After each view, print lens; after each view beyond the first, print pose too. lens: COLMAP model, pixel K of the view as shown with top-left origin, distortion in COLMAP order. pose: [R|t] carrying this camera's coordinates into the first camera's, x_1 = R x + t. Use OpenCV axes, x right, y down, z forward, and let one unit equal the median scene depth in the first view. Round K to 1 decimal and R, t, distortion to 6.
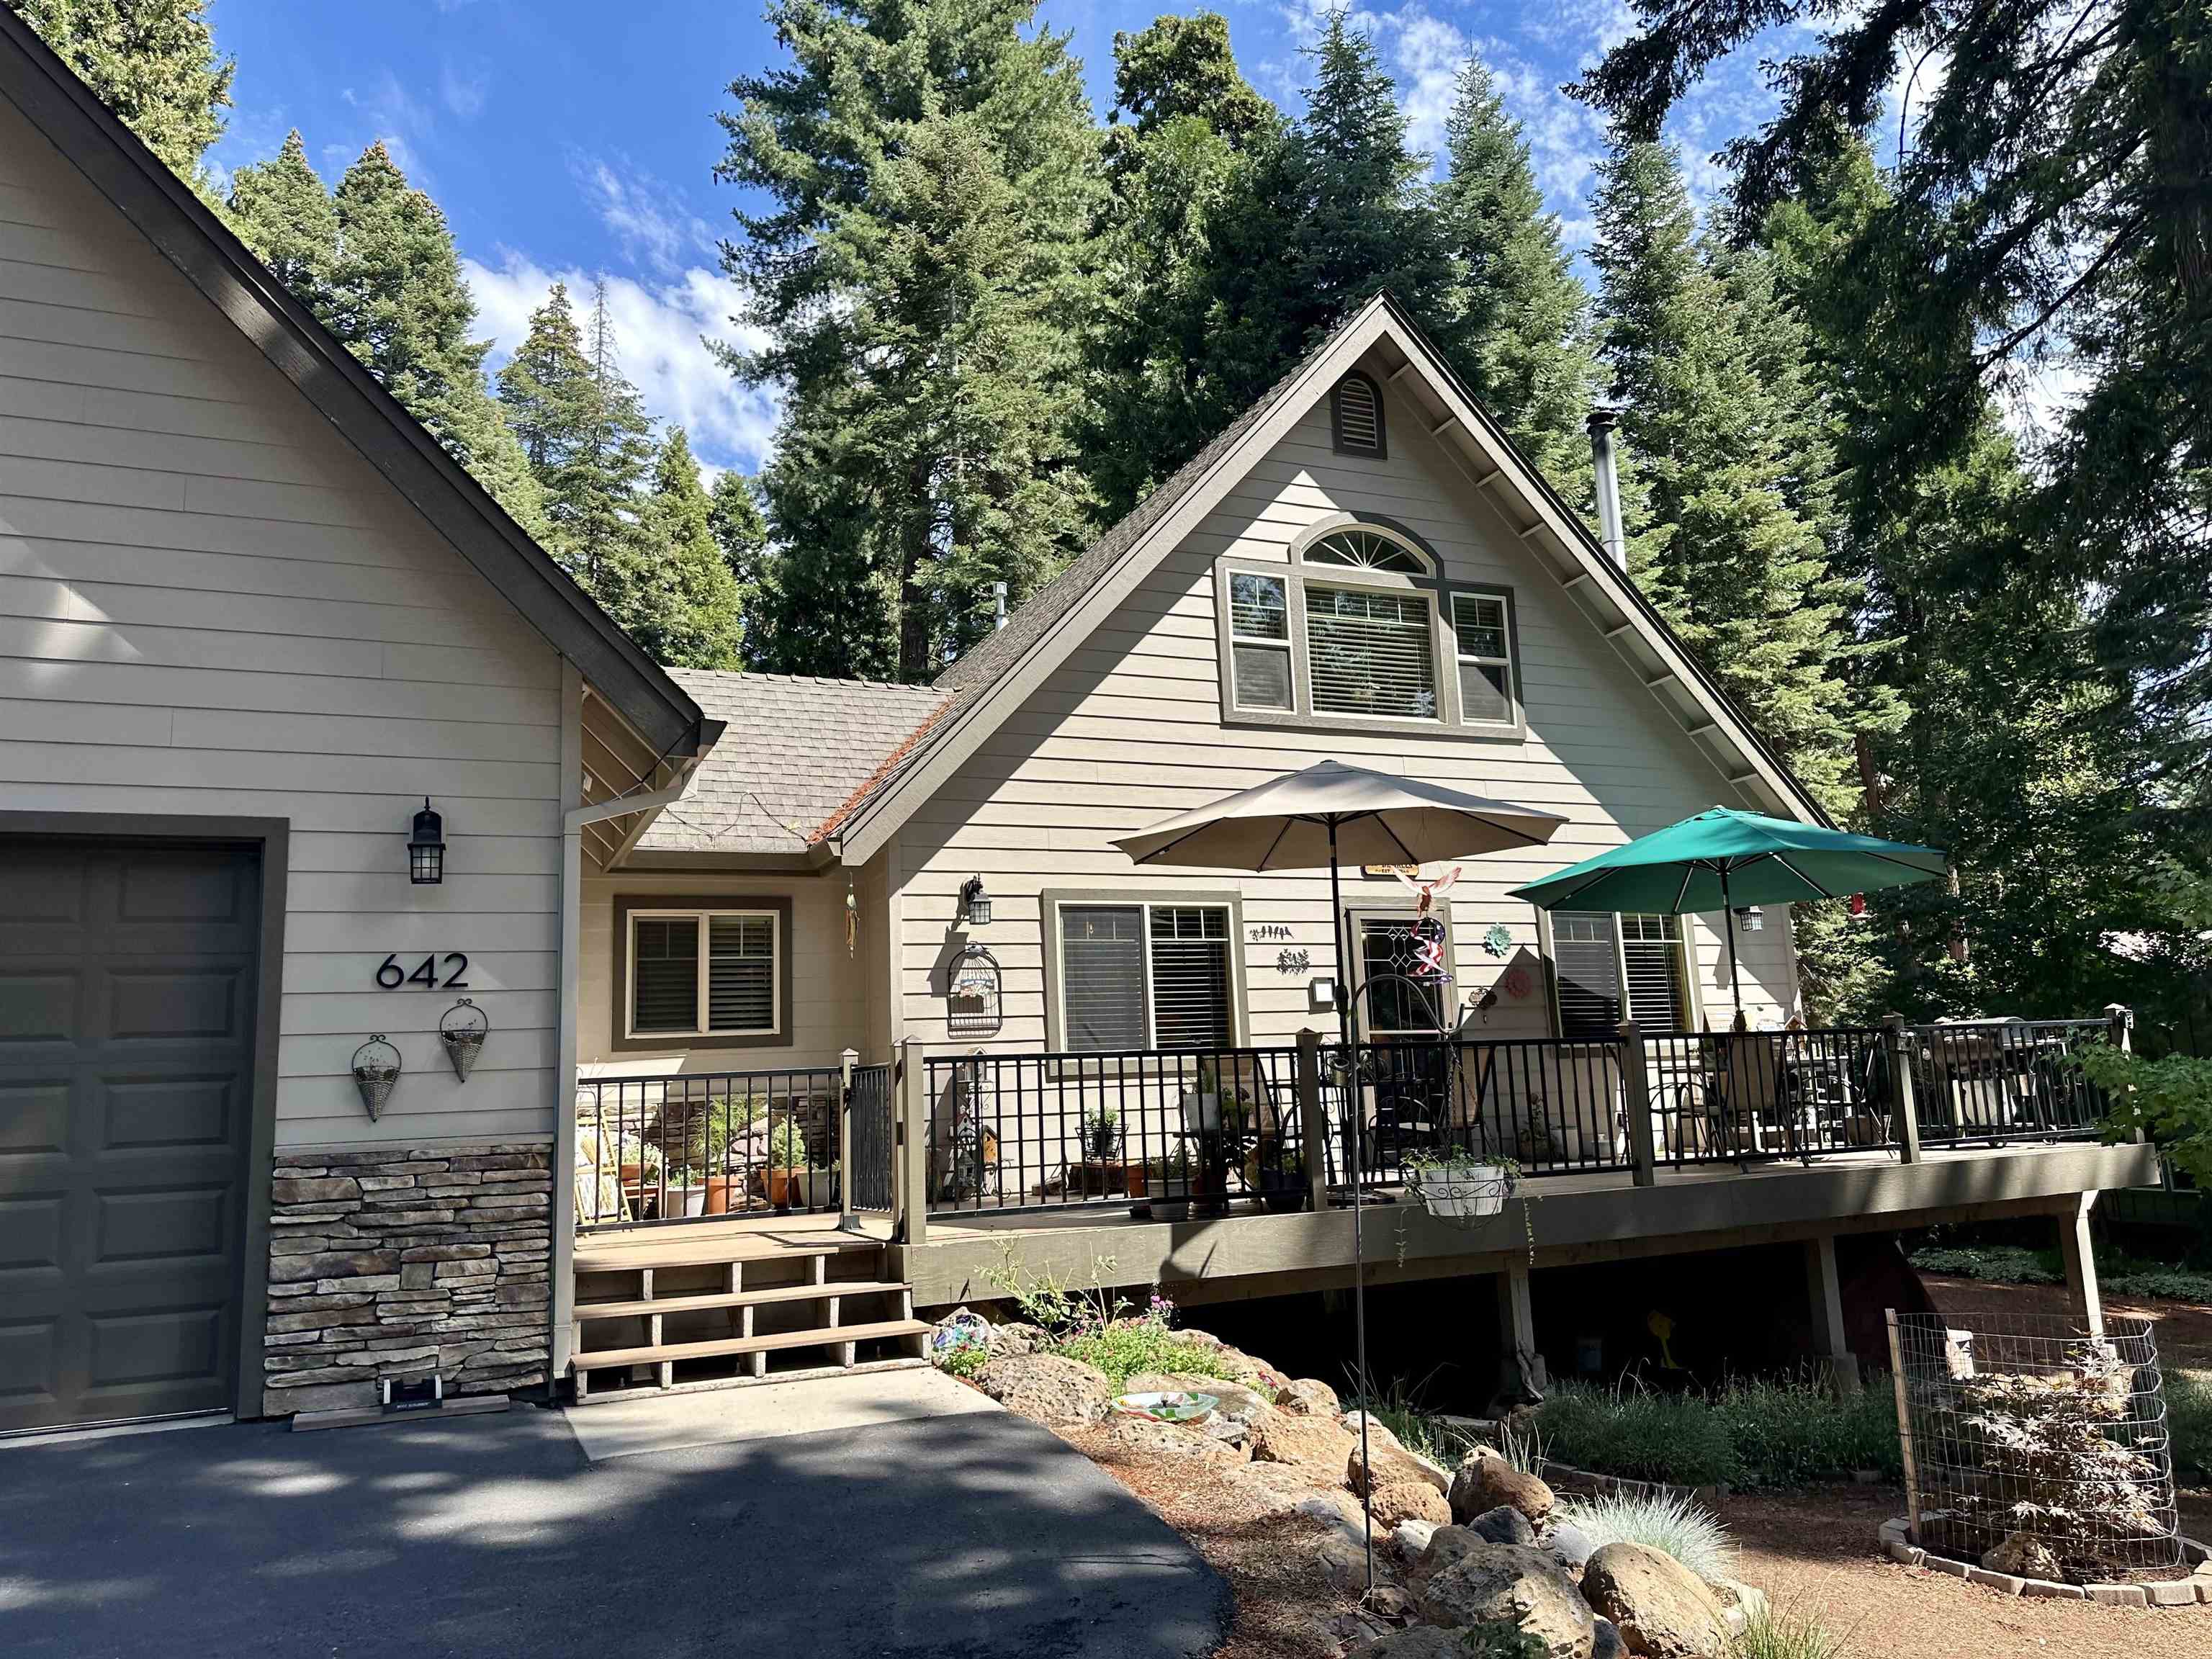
lens RADIAL K [[1553.8, 0, 1074.0], [0, 1553.8, 819.1], [0, 0, 1]] dist [0.078845, -0.106914]
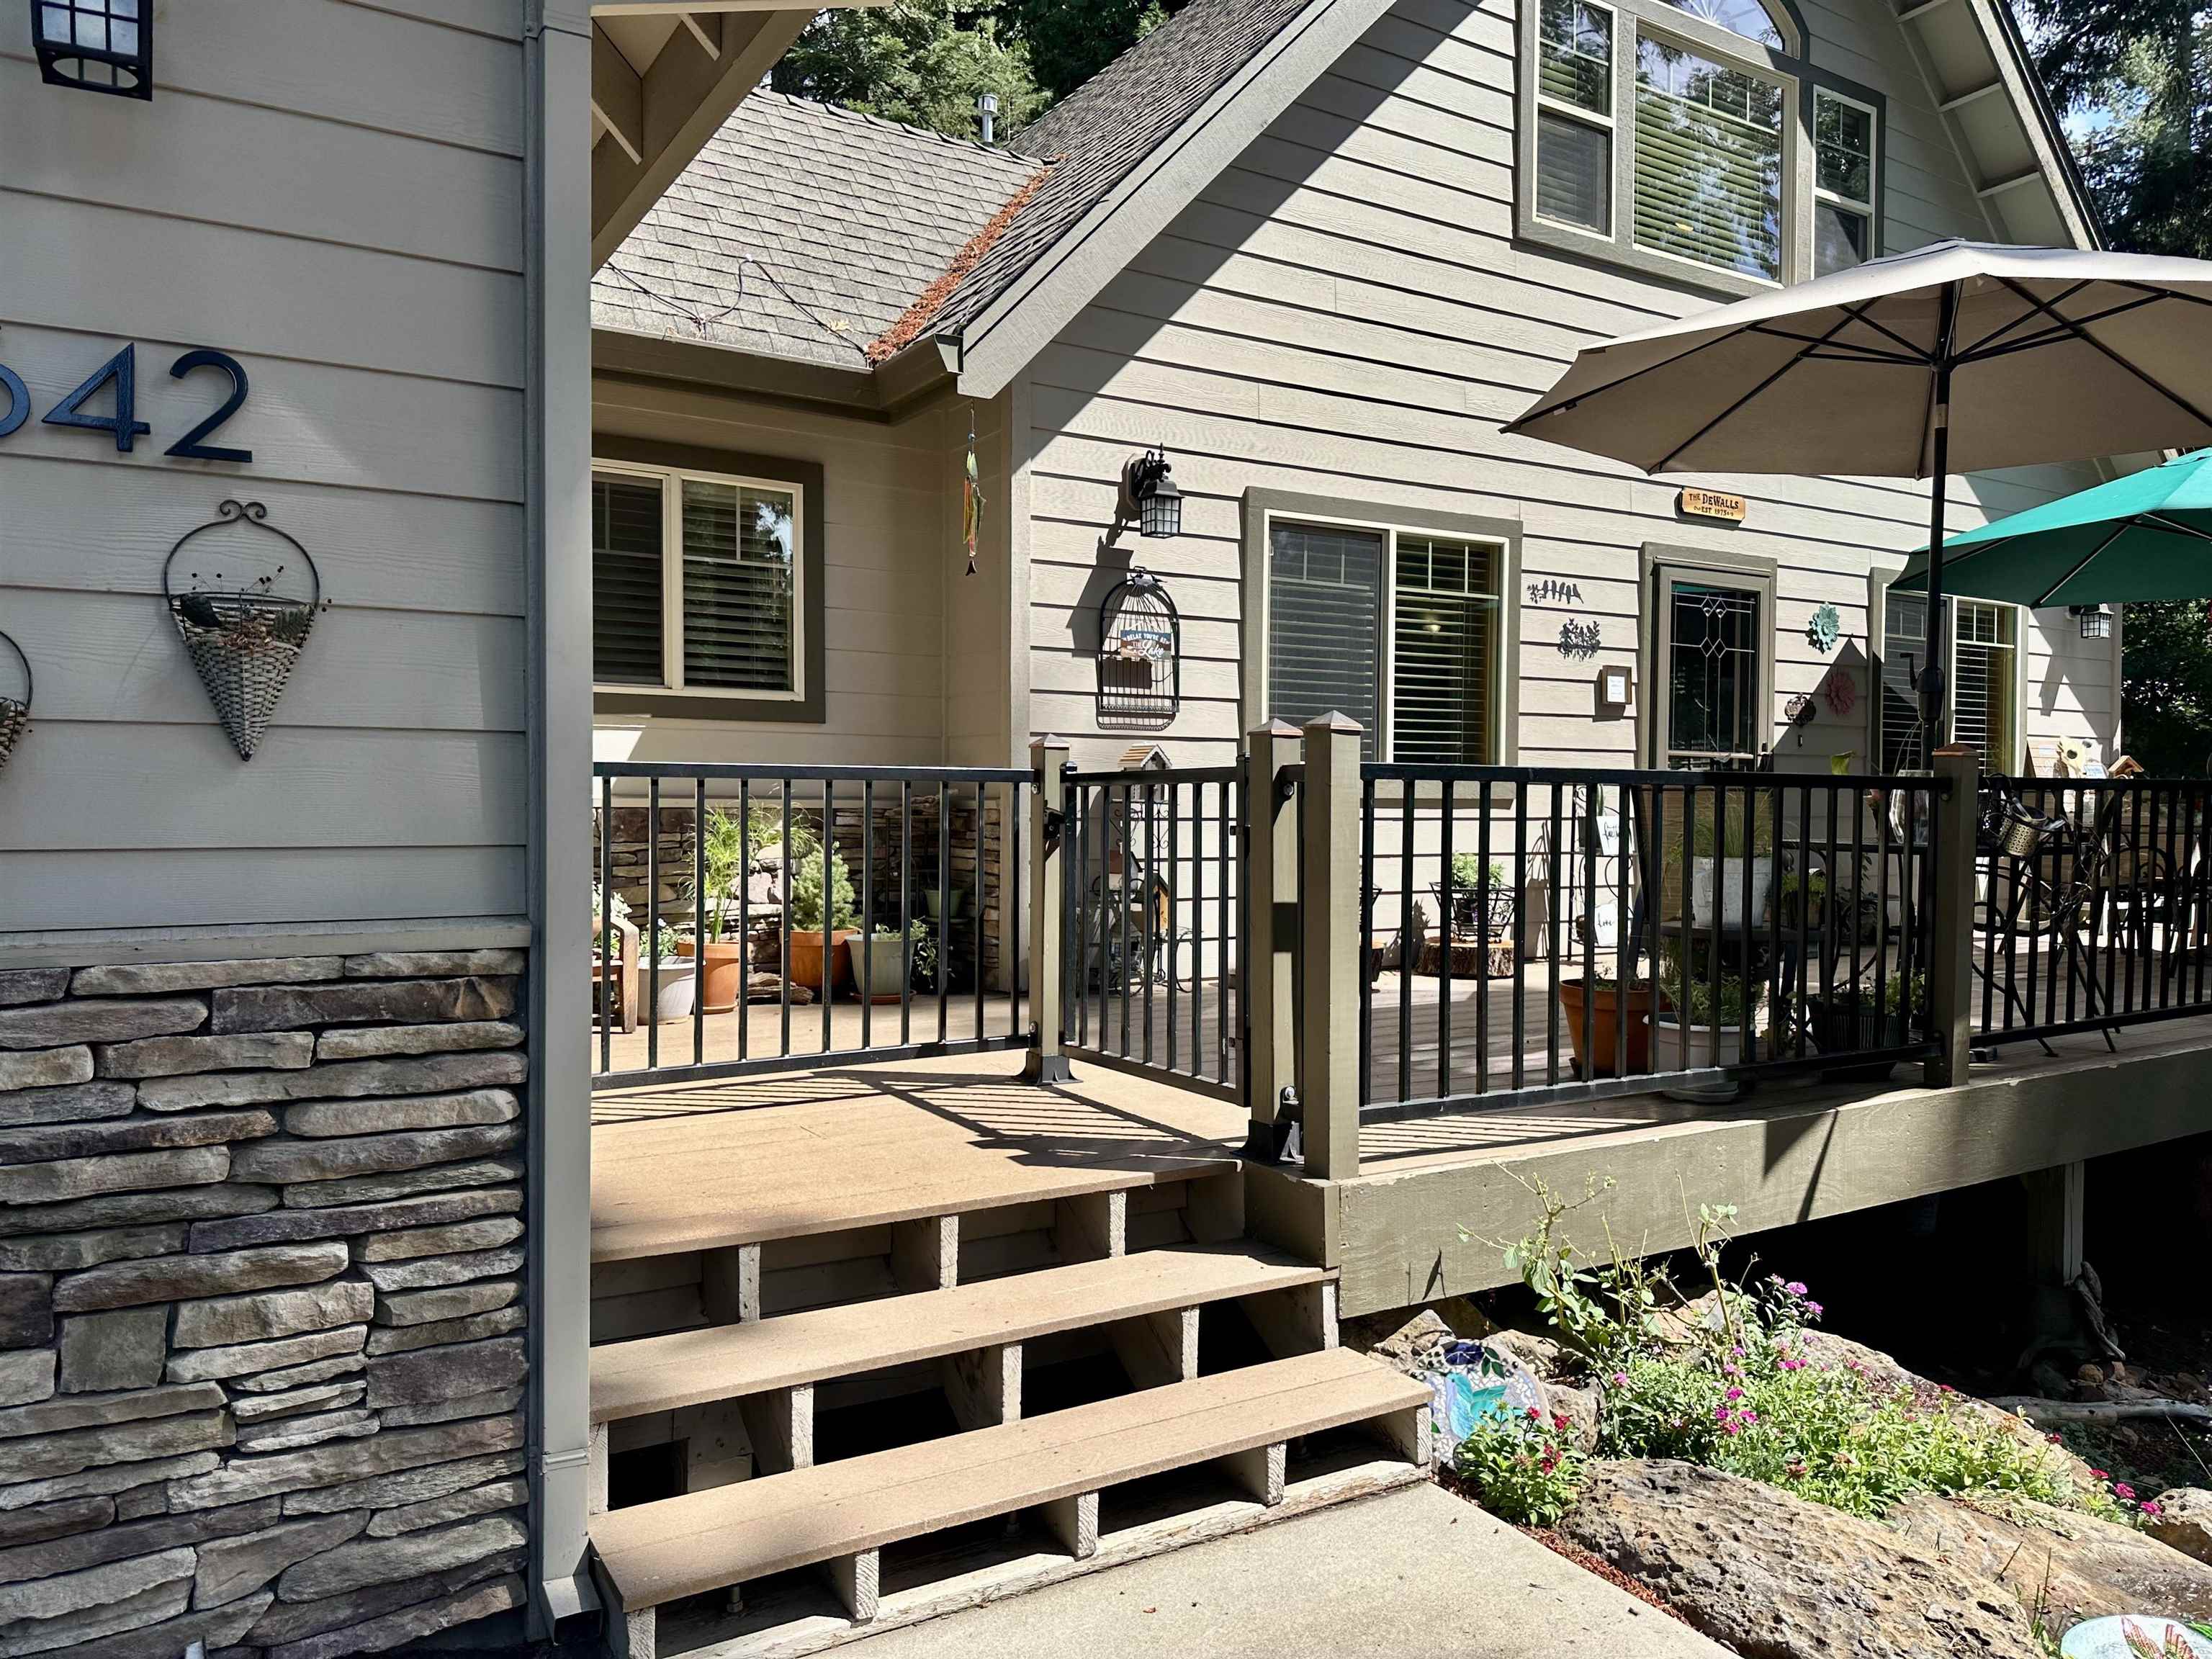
lens RADIAL K [[1553.8, 0, 1079.3], [0, 1553.8, 816.6], [0, 0, 1]] dist [0.078845, -0.106914]
pose [[0.988224, 0.044866, 0.146288, -0.155568], [-0.070666, 0.981805, 0.176253, 0.064332], [-0.135718, -0.184515, 0.973414, 0.385170]]
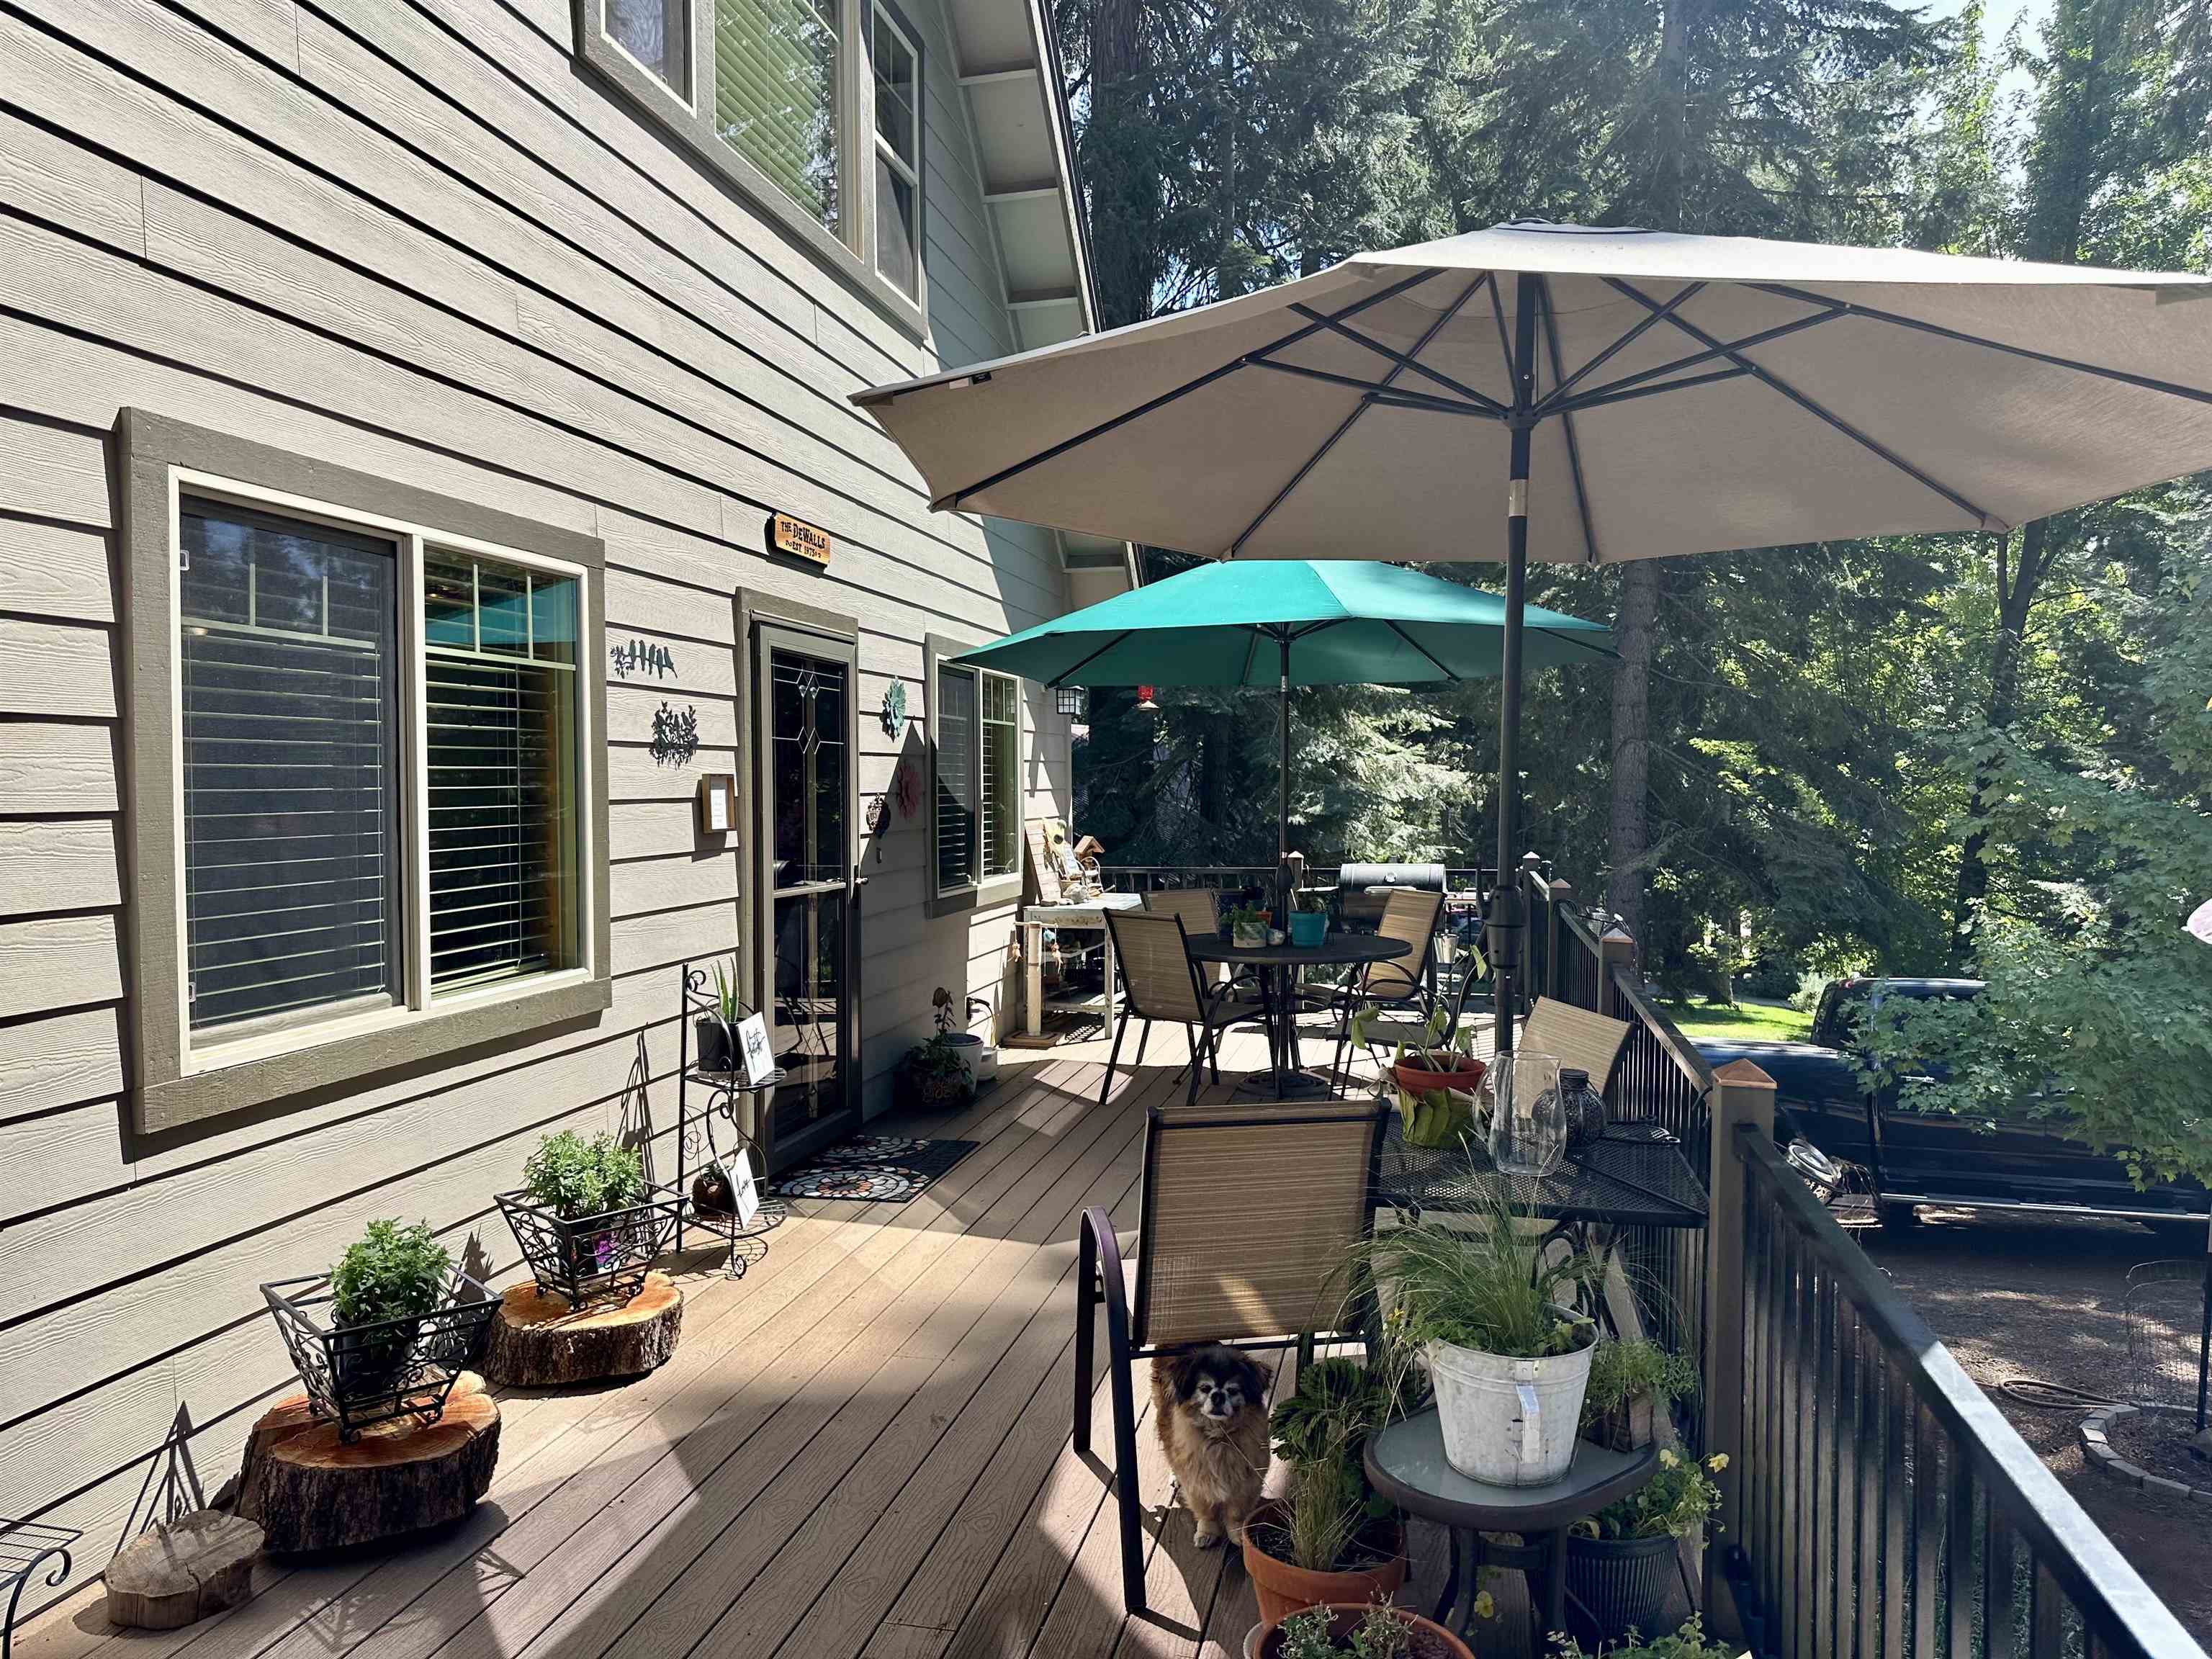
lens RADIAL K [[1553.8, 0, 1094.7], [0, 1553.8, 818.8], [0, 0, 1]] dist [0.078845, -0.106914]
pose [[0.581847, 0.015507, 0.813151, -0.128657], [-0.151288, 0.984432, 0.089480, 0.060272], [-0.799104, -0.175083, 0.575134, 0.673795]]
